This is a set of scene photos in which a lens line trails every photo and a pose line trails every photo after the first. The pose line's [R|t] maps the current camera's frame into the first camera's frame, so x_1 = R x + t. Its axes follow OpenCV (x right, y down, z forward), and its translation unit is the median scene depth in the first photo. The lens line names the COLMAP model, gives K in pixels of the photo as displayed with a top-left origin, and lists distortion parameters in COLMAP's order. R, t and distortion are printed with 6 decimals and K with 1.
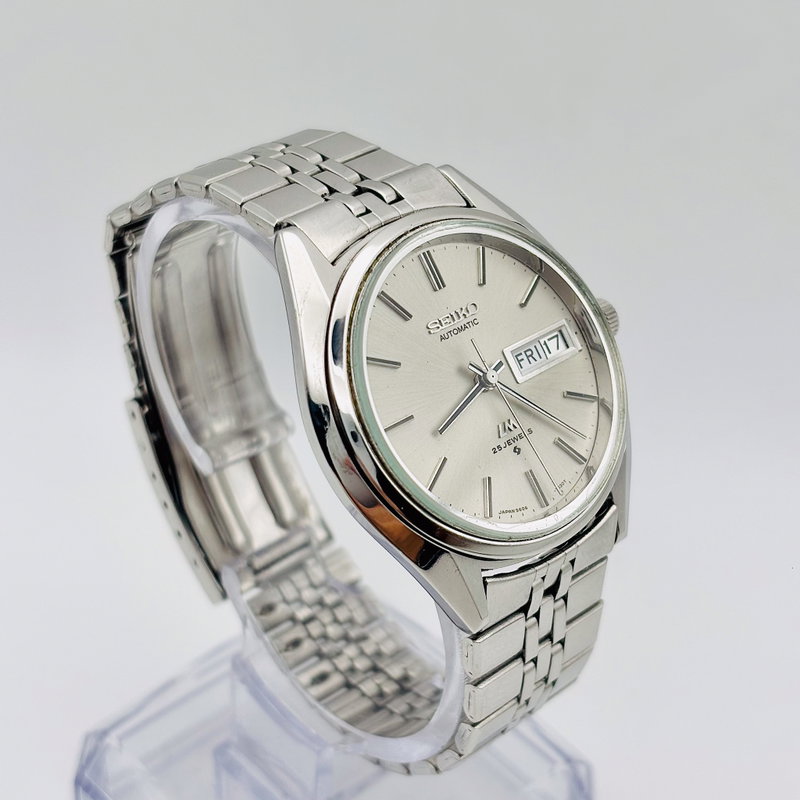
lens RADIAL K [[1859.3, 0, 398.5], [0, 1859.3, 255.9], [0, 0, 1]] dist [-0.192470, 0.186459]
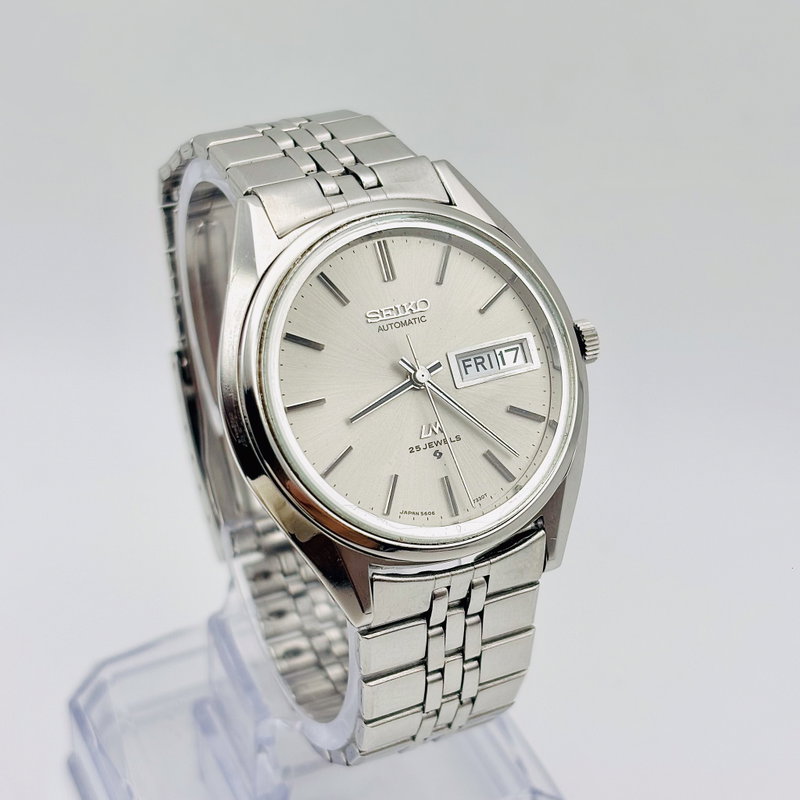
lens RADIAL K [[1859.3, 0, 398.5], [0, 1859.3, 255.9], [0, 0, 1]] dist [-0.192470, 0.186459]
pose [[0.954984, 0.150018, -0.255929, 0.271466], [-0.151243, 0.988383, 0.015004, -0.010348], [0.255207, 0.024379, 0.966579, 0.041088]]
